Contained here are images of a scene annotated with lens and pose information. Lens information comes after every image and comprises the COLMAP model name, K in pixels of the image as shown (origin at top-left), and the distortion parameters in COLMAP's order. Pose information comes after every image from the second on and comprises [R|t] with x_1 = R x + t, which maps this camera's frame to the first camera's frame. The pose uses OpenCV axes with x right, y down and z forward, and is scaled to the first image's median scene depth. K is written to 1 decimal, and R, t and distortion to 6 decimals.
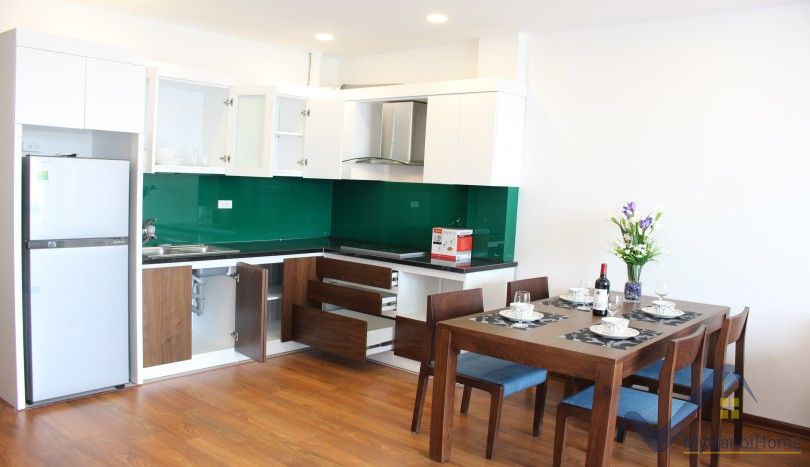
lens RADIAL K [[675.0, 0, 403.8], [0, 675.0, 249.7], [0, 0, 1]] dist [-0.130708, 0.121748]
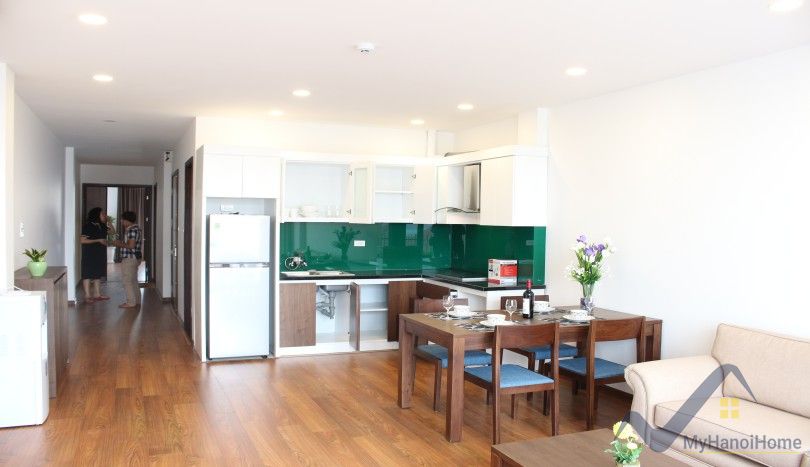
lens RADIAL K [[675.0, 0, 403.8], [0, 675.0, 249.7], [0, 0, 1]] dist [-0.130708, 0.121748]
pose [[0.893994, -0.008557, -0.447998, 0.509817], [-0.021937, 0.997783, -0.062834, 0.037535], [0.447542, 0.066001, 0.891824, -0.262203]]
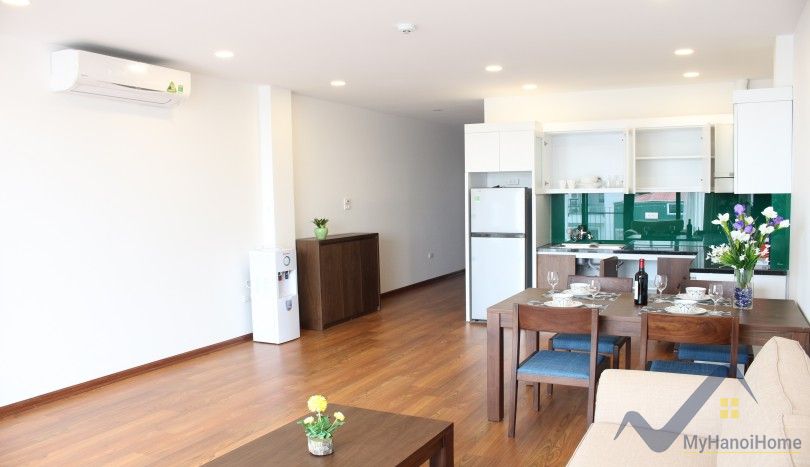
lens RADIAL K [[675.0, 0, 403.8], [0, 675.0, 249.7], [0, 0, 1]] dist [-0.130708, 0.121748]
pose [[0.250483, 0.036535, -0.967431, 0.957693], [-0.071728, 0.997242, 0.019089, 0.009521], [0.965460, 0.064610, 0.252413, 0.236825]]
